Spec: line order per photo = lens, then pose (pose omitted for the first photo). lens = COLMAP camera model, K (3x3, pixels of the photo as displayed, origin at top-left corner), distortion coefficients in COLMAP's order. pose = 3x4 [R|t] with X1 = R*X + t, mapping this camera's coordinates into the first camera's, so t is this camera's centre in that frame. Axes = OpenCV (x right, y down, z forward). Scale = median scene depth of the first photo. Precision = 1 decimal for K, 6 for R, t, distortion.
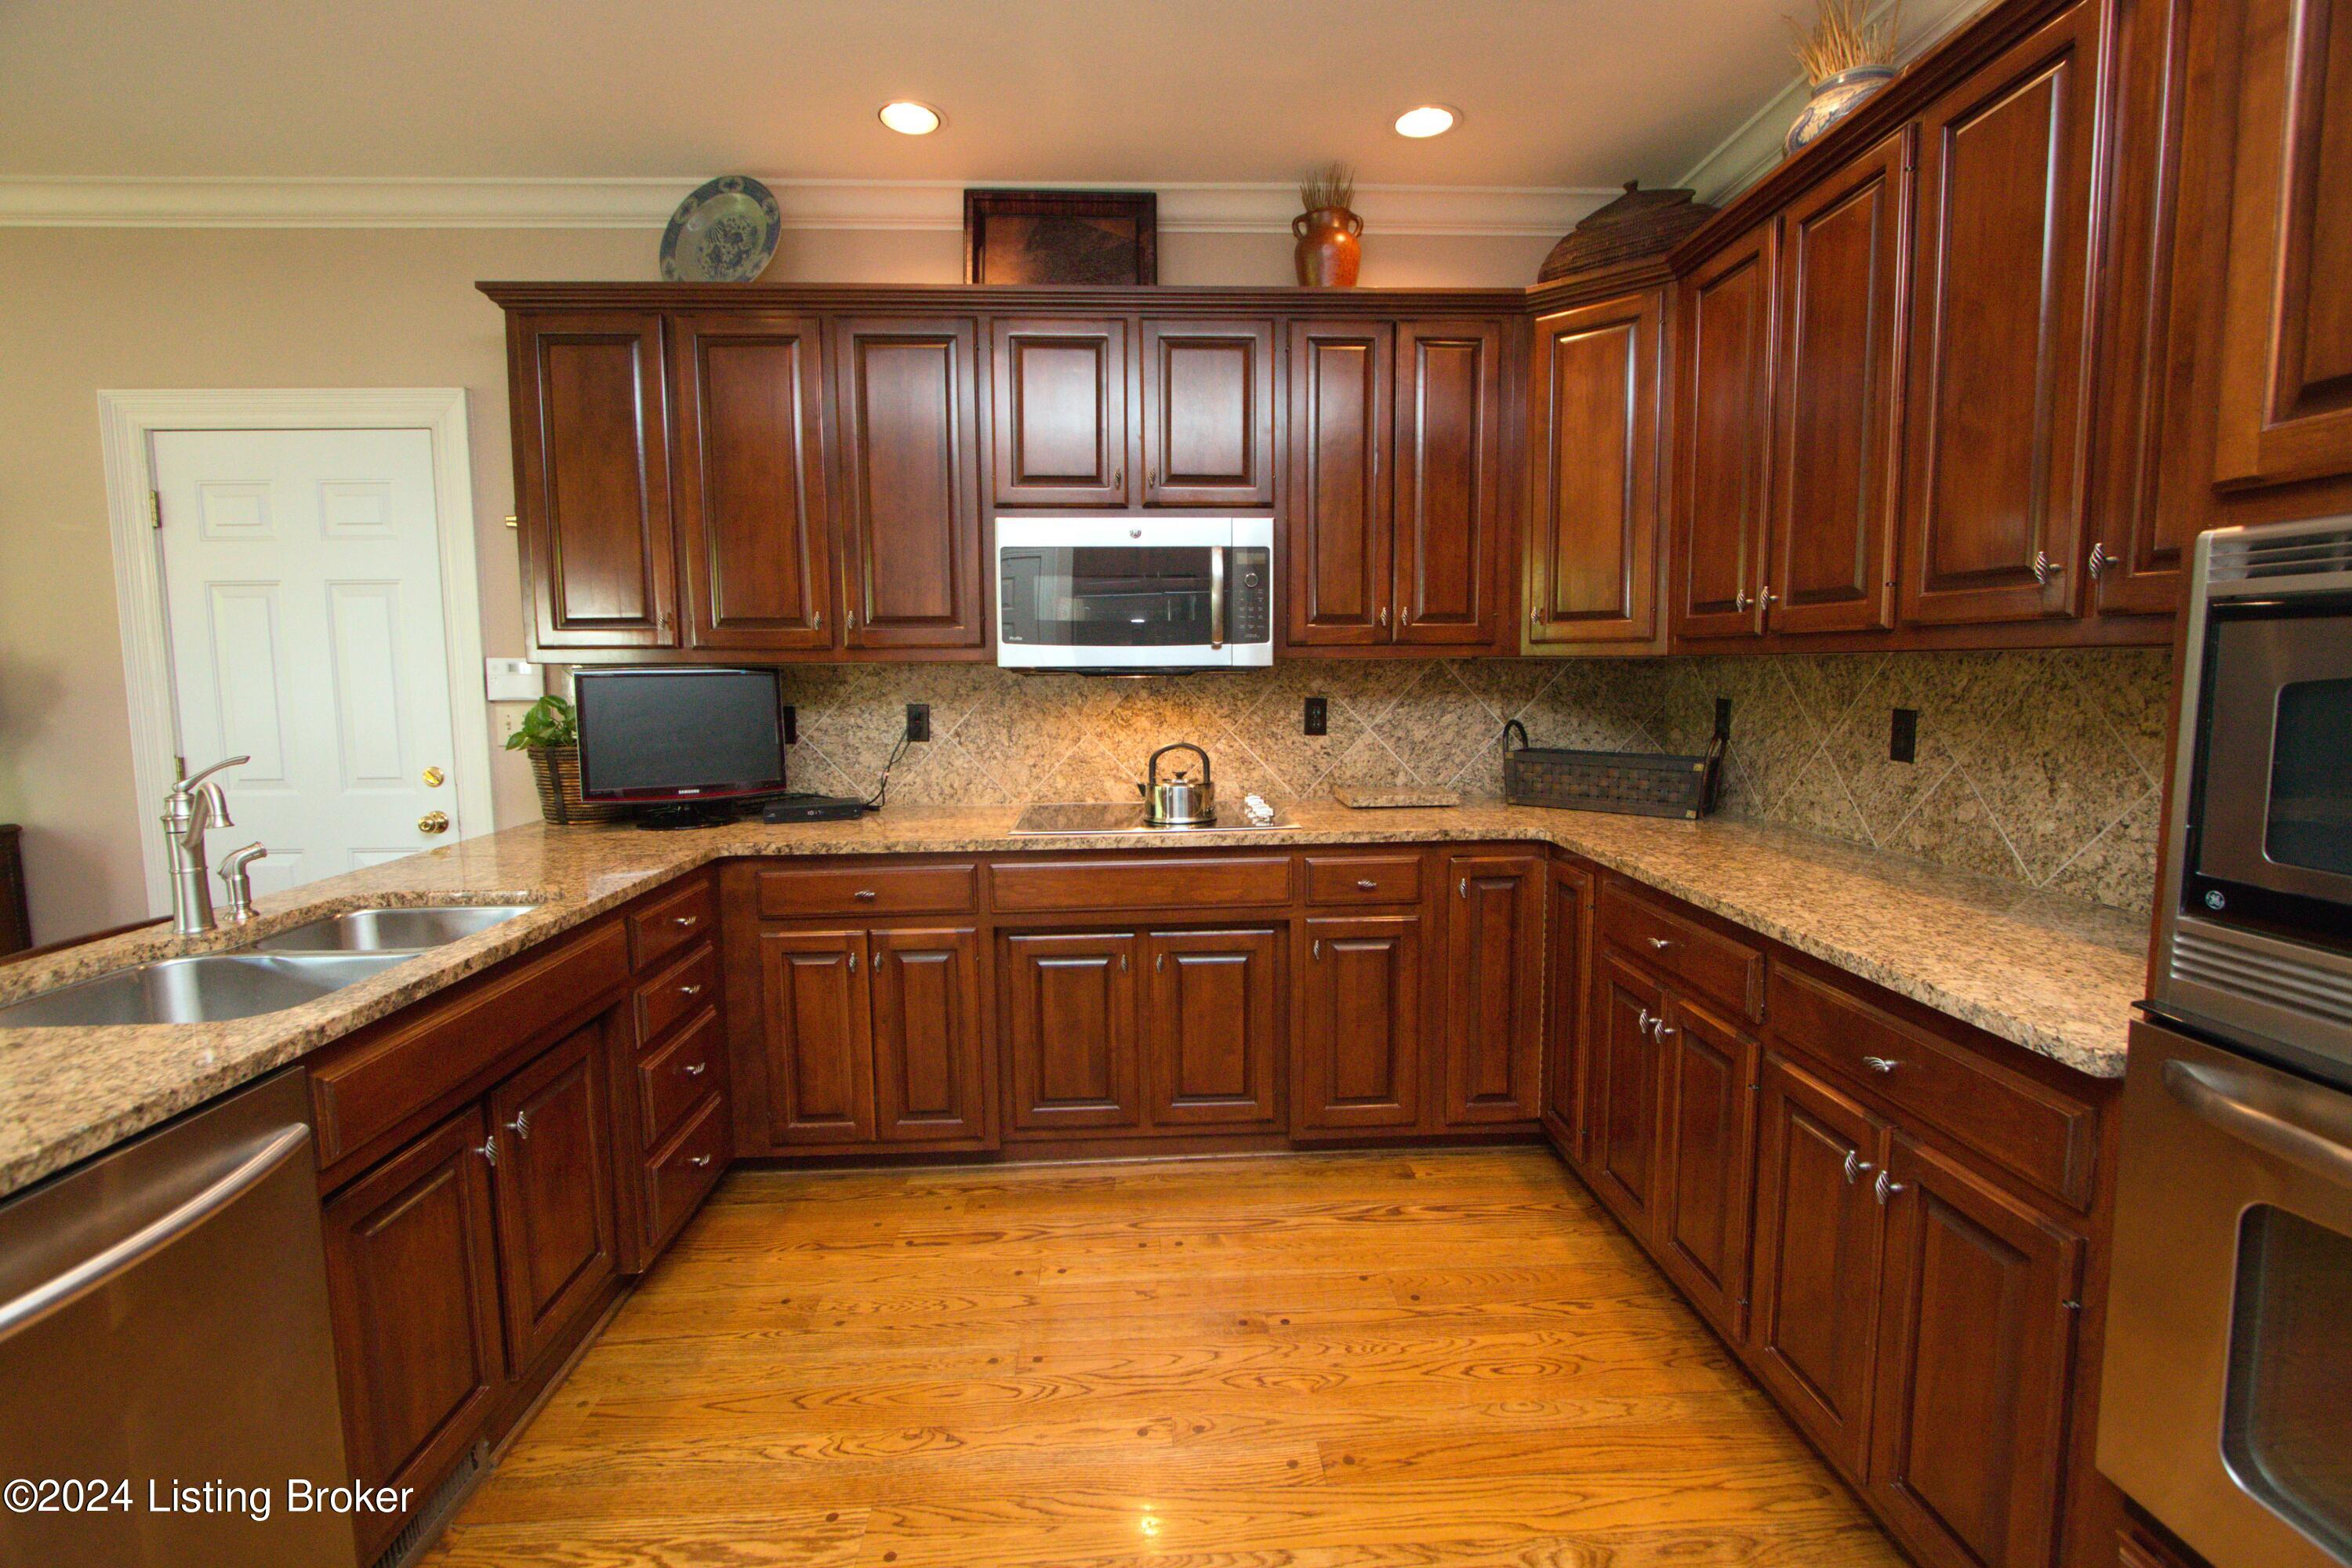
lens RADIAL K [[1067.4, 0, 1168.3], [0, 1067.4, 766.8], [0, 0, 1]] dist [0.000643, 0.000060]
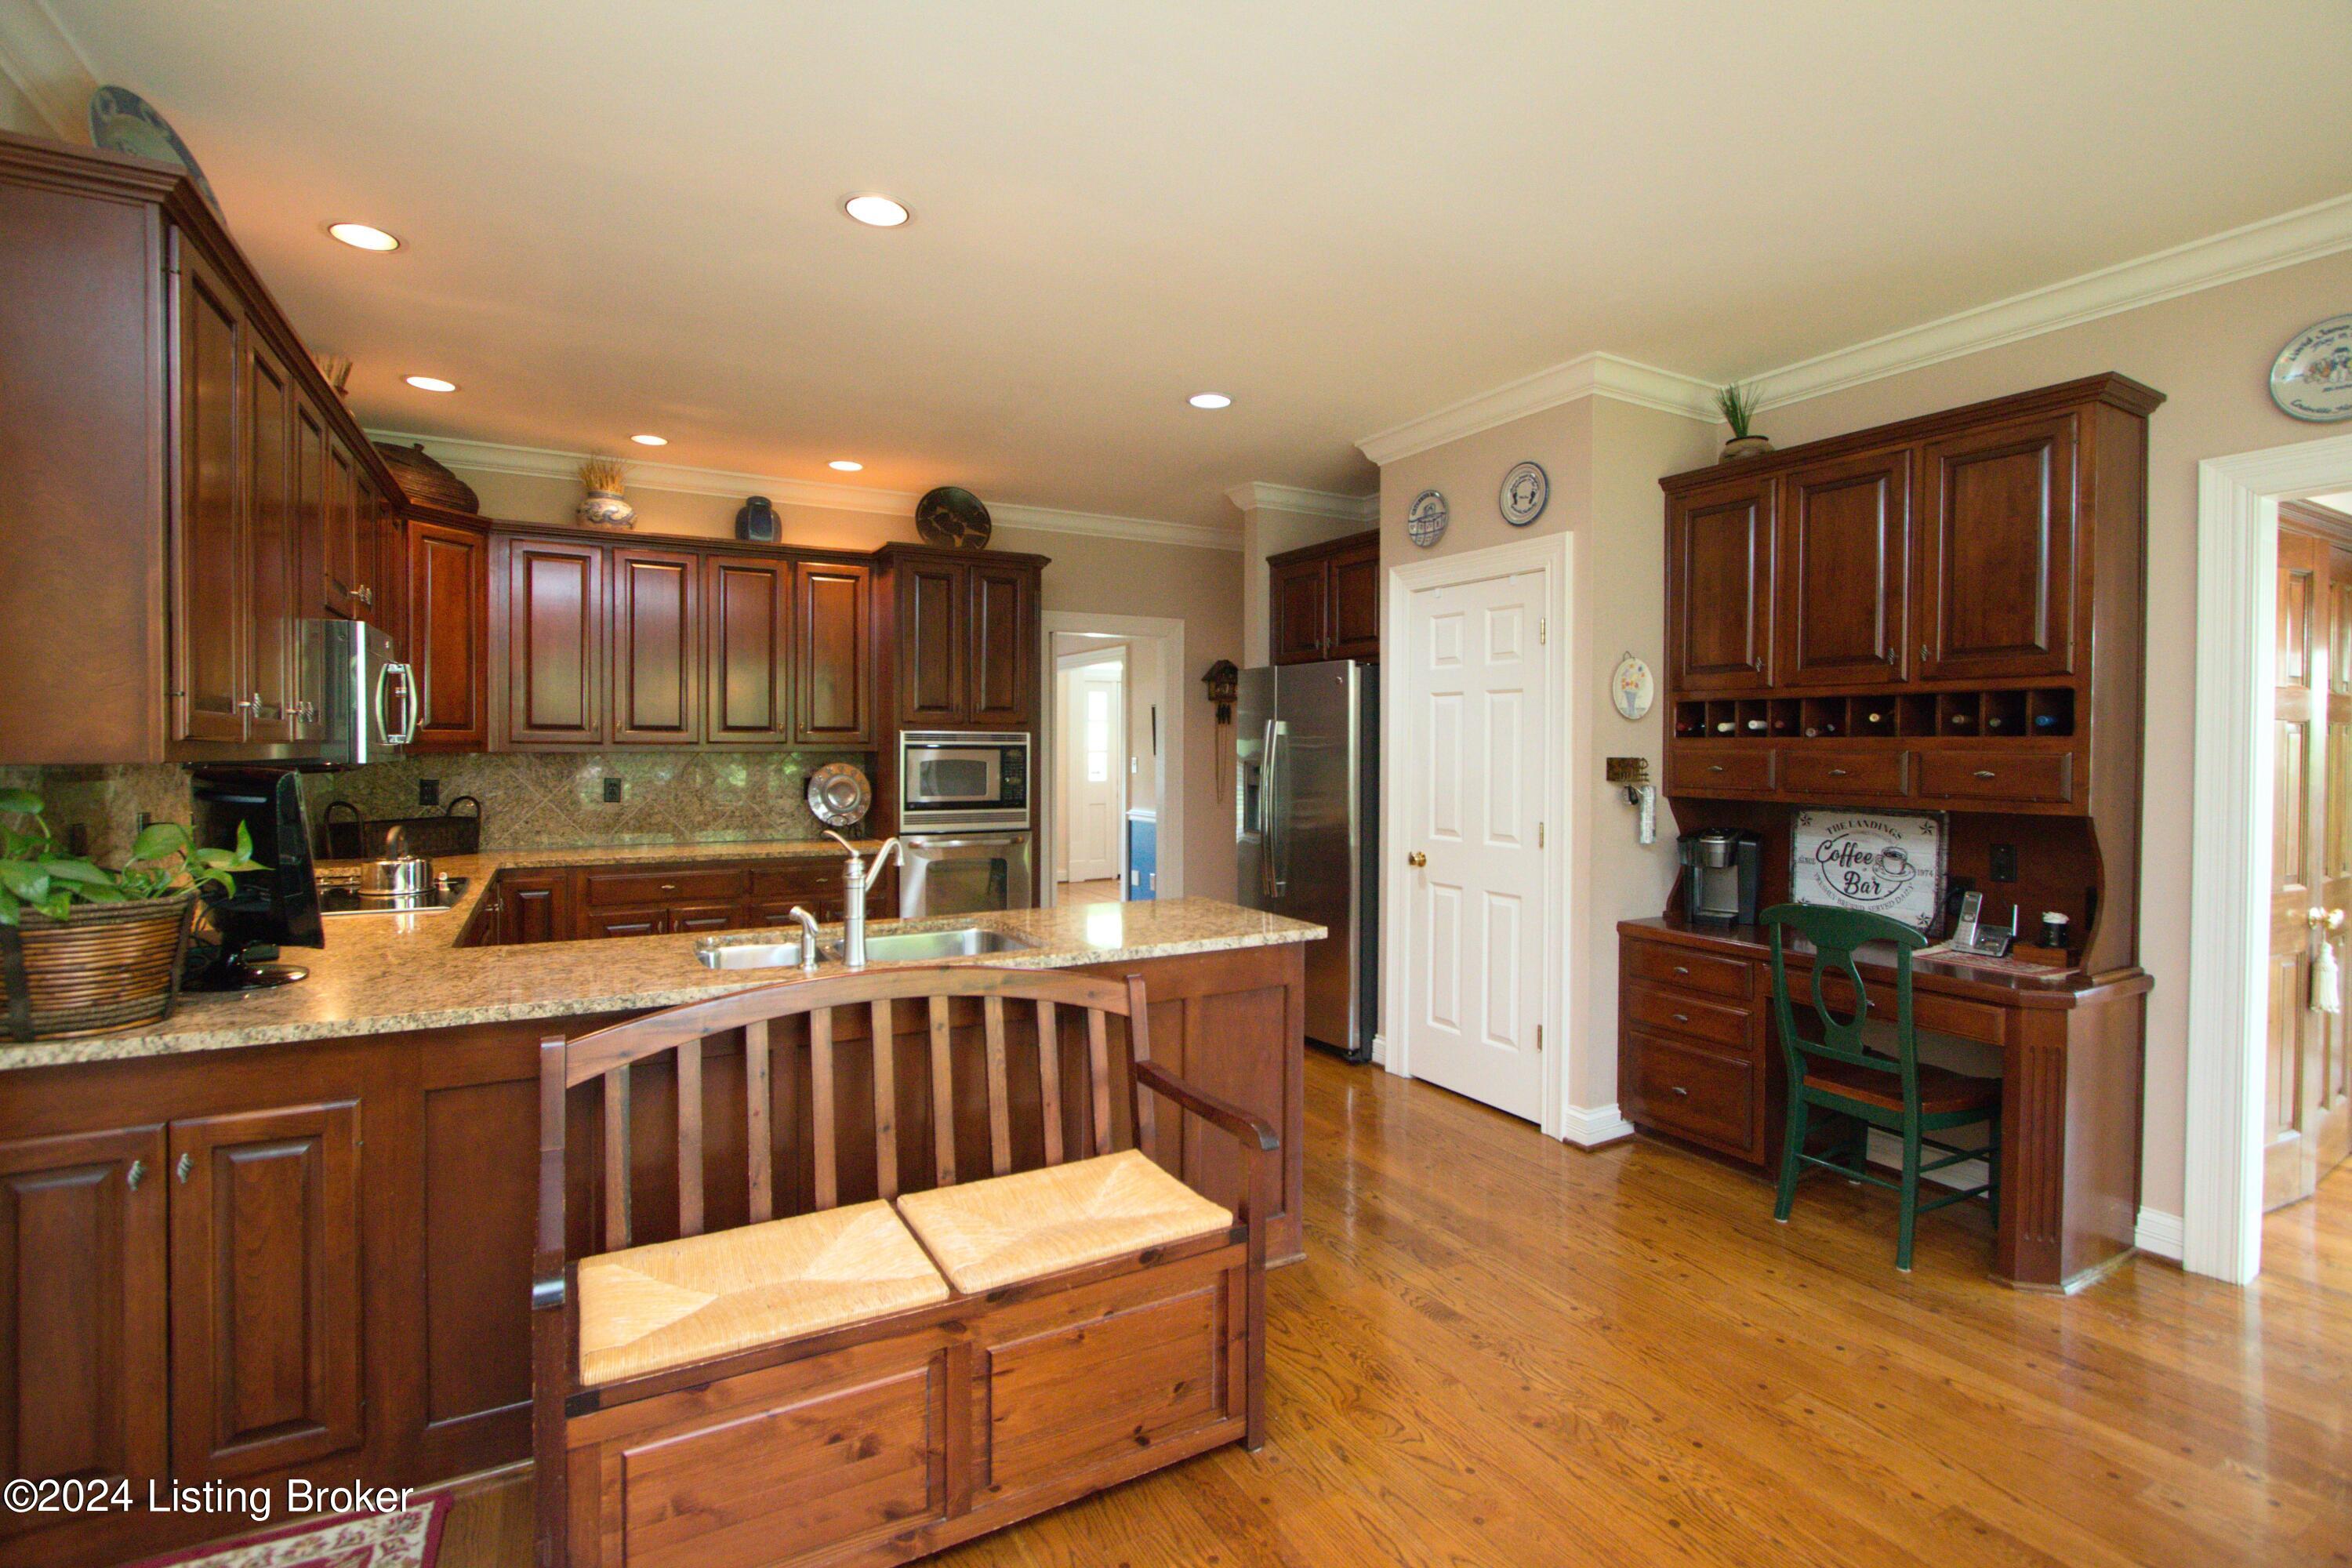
lens RADIAL K [[1067.4, 0, 1168.3], [0, 1067.4, 766.8], [0, 0, 1]] dist [0.000643, 0.000060]
pose [[-0.471173, -0.007969, 0.882005, -1.592251], [0.083839, 0.995027, 0.053778, -0.090640], [-0.878047, 0.099285, -0.468162, 0.929681]]
